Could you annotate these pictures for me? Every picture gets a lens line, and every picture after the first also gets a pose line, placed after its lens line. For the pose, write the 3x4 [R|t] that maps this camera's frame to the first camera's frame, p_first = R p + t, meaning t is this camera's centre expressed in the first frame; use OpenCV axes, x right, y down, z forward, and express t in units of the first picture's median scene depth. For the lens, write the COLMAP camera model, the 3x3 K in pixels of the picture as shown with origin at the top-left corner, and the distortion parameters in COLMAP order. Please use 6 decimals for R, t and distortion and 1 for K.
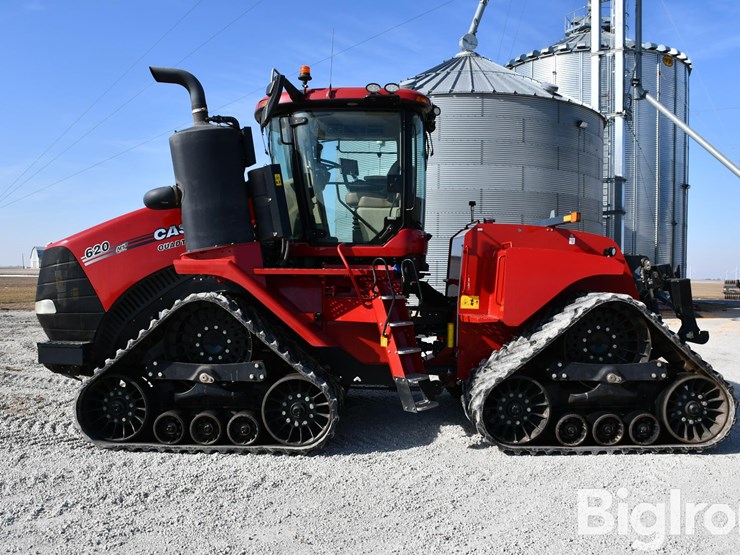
lens RADIAL K [[651.0, 0, 366.4], [0, 651.0, 282.8], [0, 0, 1]] dist [-0.149316, 0.101824]
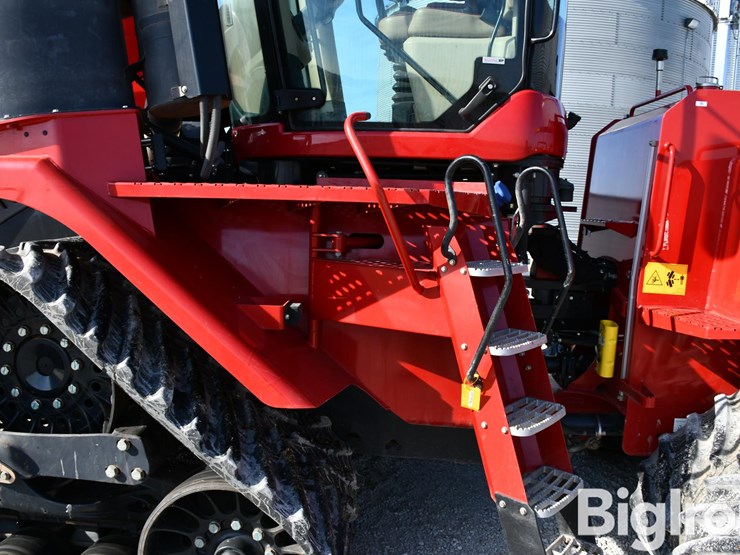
lens RADIAL K [[651.0, 0, 366.4], [0, 651.0, 282.8], [0, 0, 1]] dist [-0.149316, 0.101824]
pose [[0.997654, 0.030270, -0.061395, -0.009418], [-0.023789, 0.994326, 0.103677, -0.005626], [0.064185, -0.101973, 0.992714, 0.612469]]
